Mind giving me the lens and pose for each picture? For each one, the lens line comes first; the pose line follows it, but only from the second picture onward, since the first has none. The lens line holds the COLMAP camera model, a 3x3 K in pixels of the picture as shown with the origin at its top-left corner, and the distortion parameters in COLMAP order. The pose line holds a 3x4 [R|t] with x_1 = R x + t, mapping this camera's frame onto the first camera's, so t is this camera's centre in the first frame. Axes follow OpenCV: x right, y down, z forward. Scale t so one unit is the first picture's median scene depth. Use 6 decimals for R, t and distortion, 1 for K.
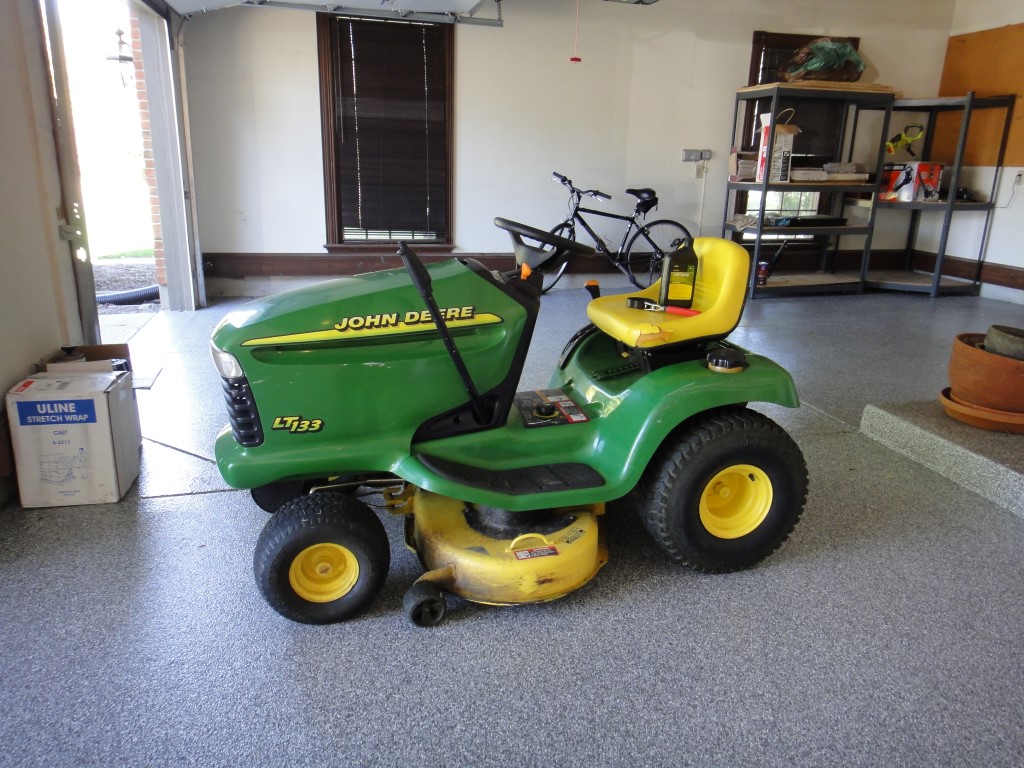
lens RADIAL K [[742.7, 0, 511.5], [0, 742.7, 386.6], [0, 0, 1]] dist [0.009982, 0.000131]
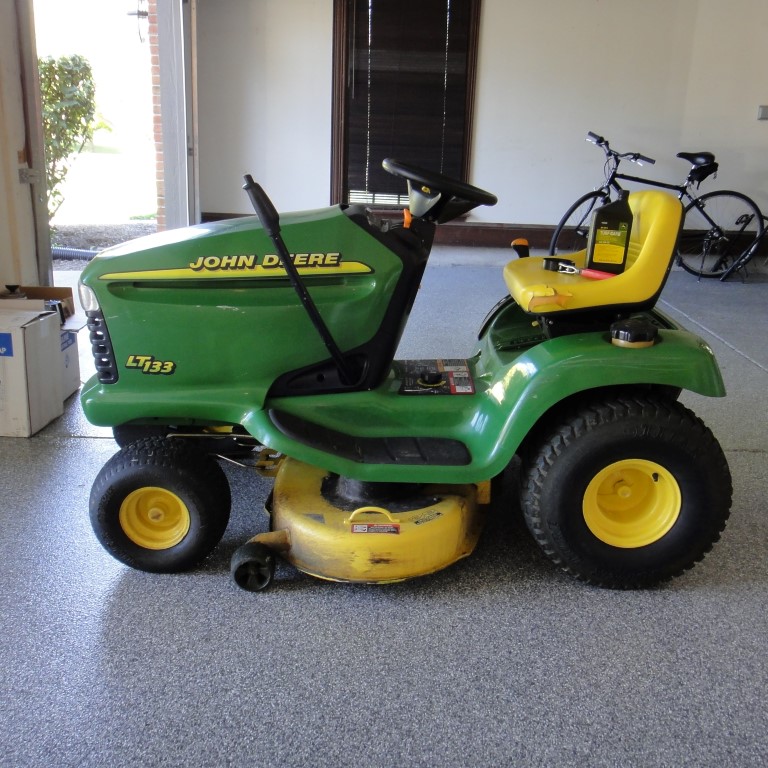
lens RADIAL K [[837.8, 0, 371.6], [0, 837.8, 375.9], [0, 0, 1]] dist [-0.003234, 0.027529]
pose [[0.962287, 0.083109, -0.259030, 0.245267], [-0.085620, 0.996327, 0.001593, 0.034773], [0.258211, 0.020645, 0.965868, 0.016519]]
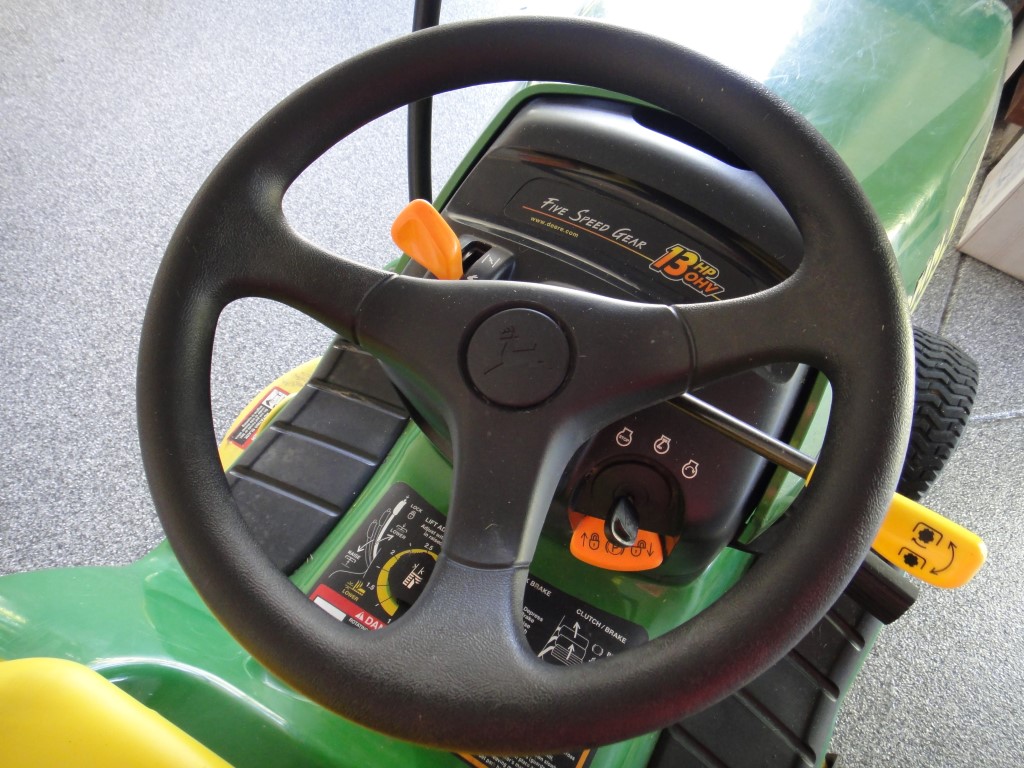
lens RADIAL K [[711.5, 0, 512.0], [0, 711.5, 384.0], [0, 0, 1]] dist [0.001035, -0.001962]
pose [[-0.705637, 0.563118, -0.430086, 0.107713], [-0.300609, 0.311734, 0.901364, -0.313951], [0.641647, 0.765323, -0.050692, 1.011763]]
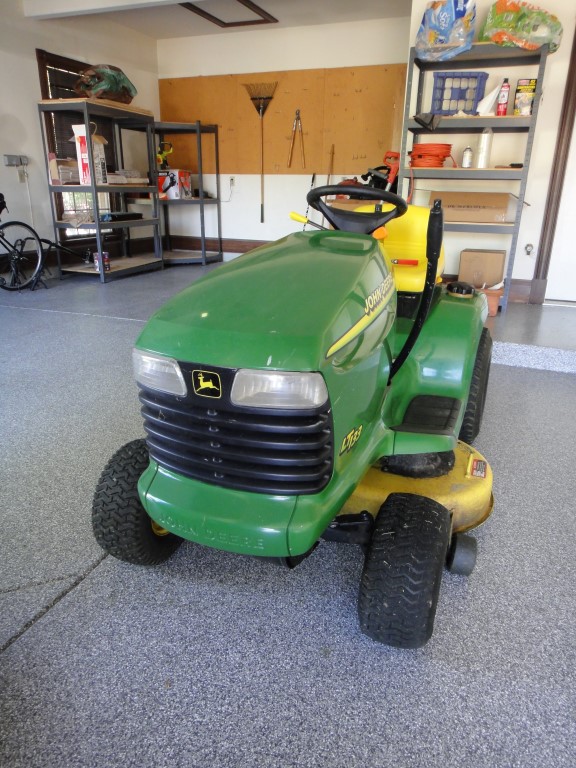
lens RADIAL K [[553.2, 0, 287.5], [0, 553.2, 394.9], [0, 0, 1]] dist [0.008344, -0.001320]
pose [[0.584785, -0.292636, 0.756565, -0.693273], [0.239123, 0.953407, 0.183944, -0.109795], [-0.775143, 0.073344, 0.627514, 0.600717]]
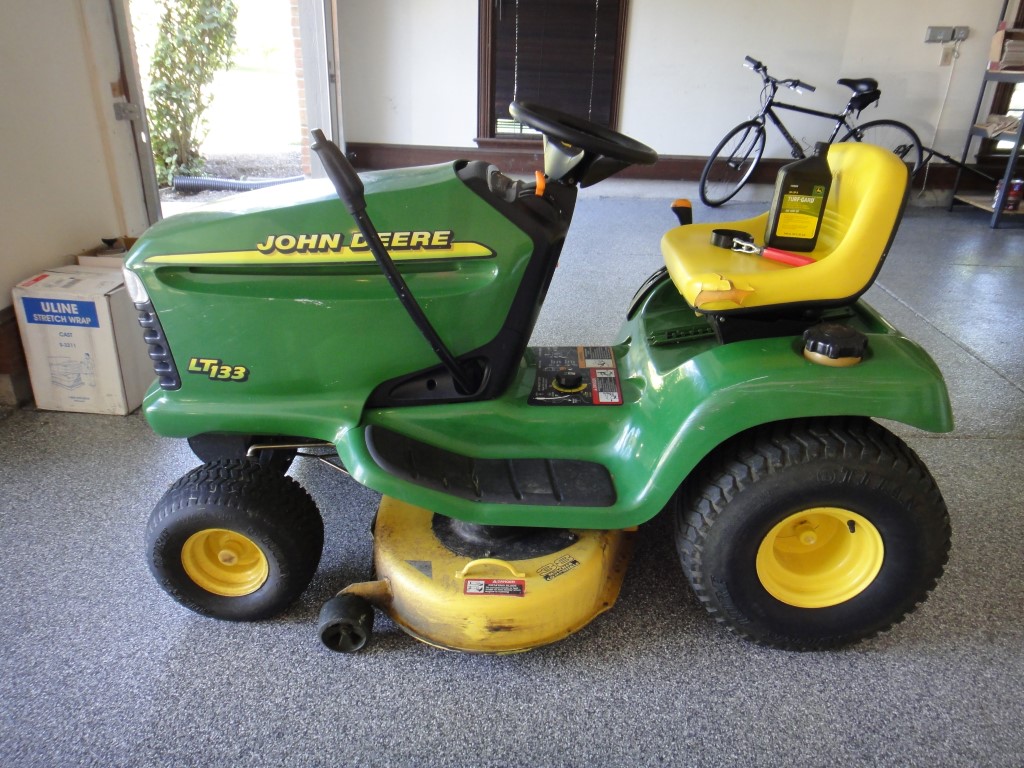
lens RADIAL K [[735.8, 0, 513.6], [0, 735.8, 377.3], [0, 0, 1]] dist [0.007626, 0.000268]
pose [[0.956833, 0.122311, -0.263648, 0.189965], [-0.089523, 0.987062, 0.133016, -0.063583], [0.276506, -0.103672, 0.955404, 0.310304]]
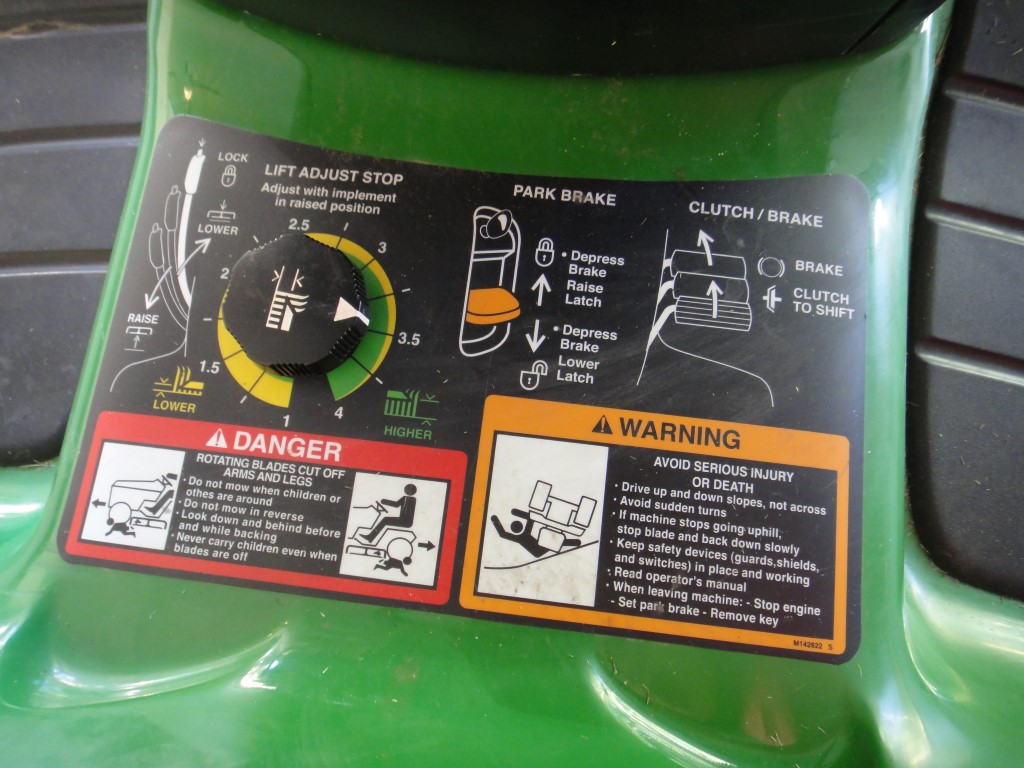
lens RADIAL K [[715.0, 0, 512.0], [0, 715.0, 384.0], [0, 0, 1]] dist [0.024624, 0.000151]
pose [[-0.358924, 0.921215, -0.150124, 0.066604], [-0.260330, 0.055652, 0.963914, -0.107950], [0.896327, 0.385054, 0.219845, 1.048296]]
